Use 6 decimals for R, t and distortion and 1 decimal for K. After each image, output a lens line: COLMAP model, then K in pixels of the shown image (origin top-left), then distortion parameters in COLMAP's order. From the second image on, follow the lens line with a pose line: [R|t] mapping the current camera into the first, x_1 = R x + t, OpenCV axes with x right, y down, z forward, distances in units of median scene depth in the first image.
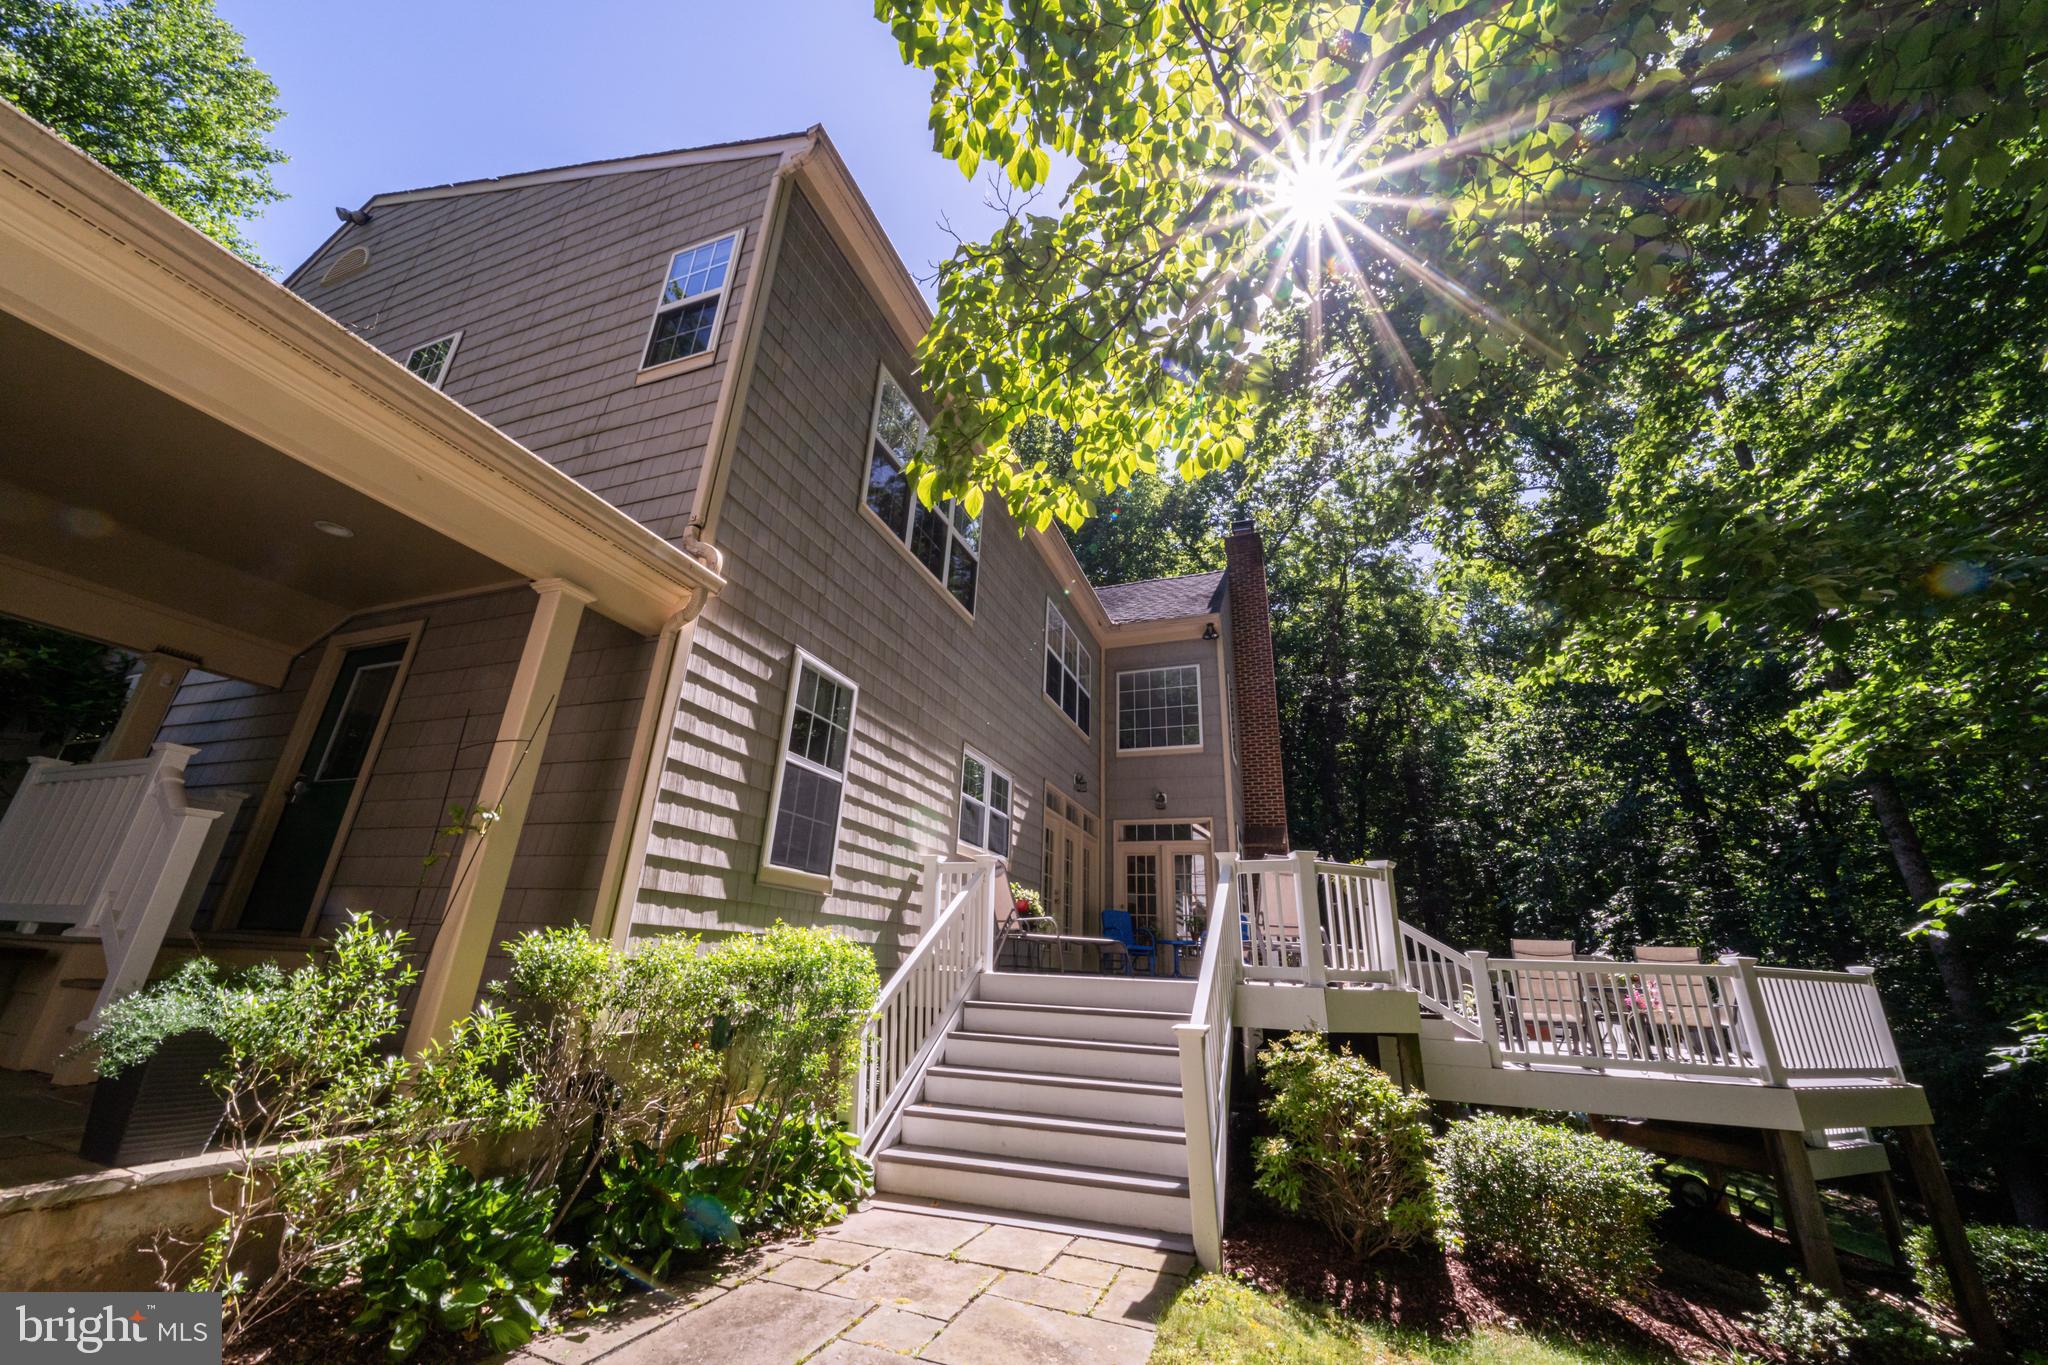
lens RADIAL K [[758.4, 0, 1019.8], [0, 758.4, 678.9], [0, 0, 1]] dist [-0.002119, -0.000179]
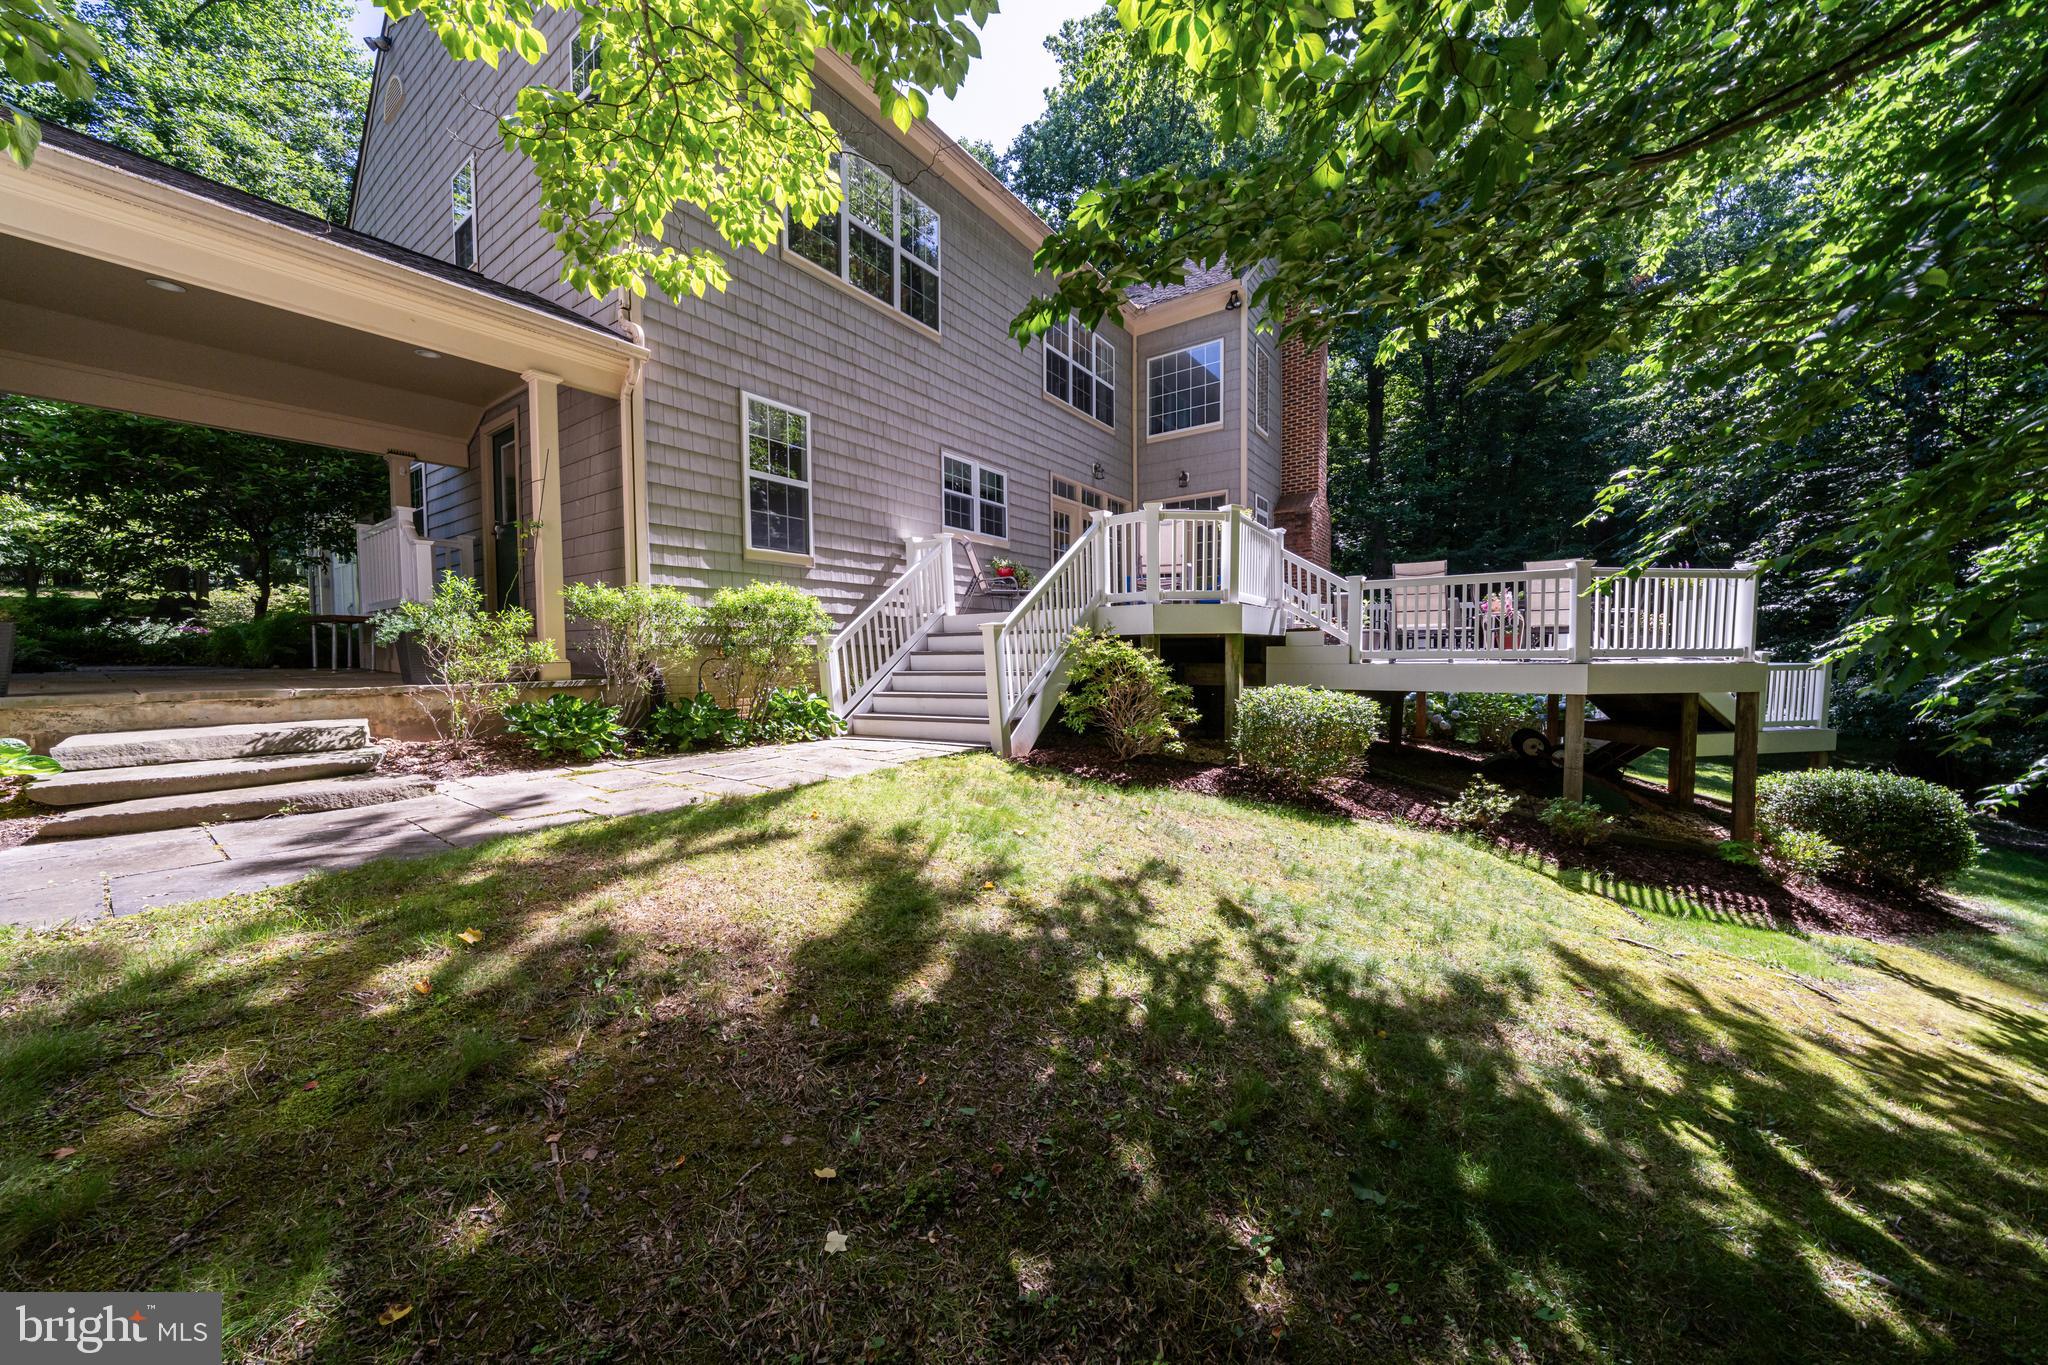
lens RADIAL K [[702.1, 0, 1030.7], [0, 702.1, 689.4], [0, 0, 1]] dist [-0.003036, -0.000113]
pose [[0.966379, -0.040661, -0.253887, 0.430723], [0.138671, 0.913925, 0.381459, 0.035370], [0.216524, -0.403841, 0.888837, -0.186668]]
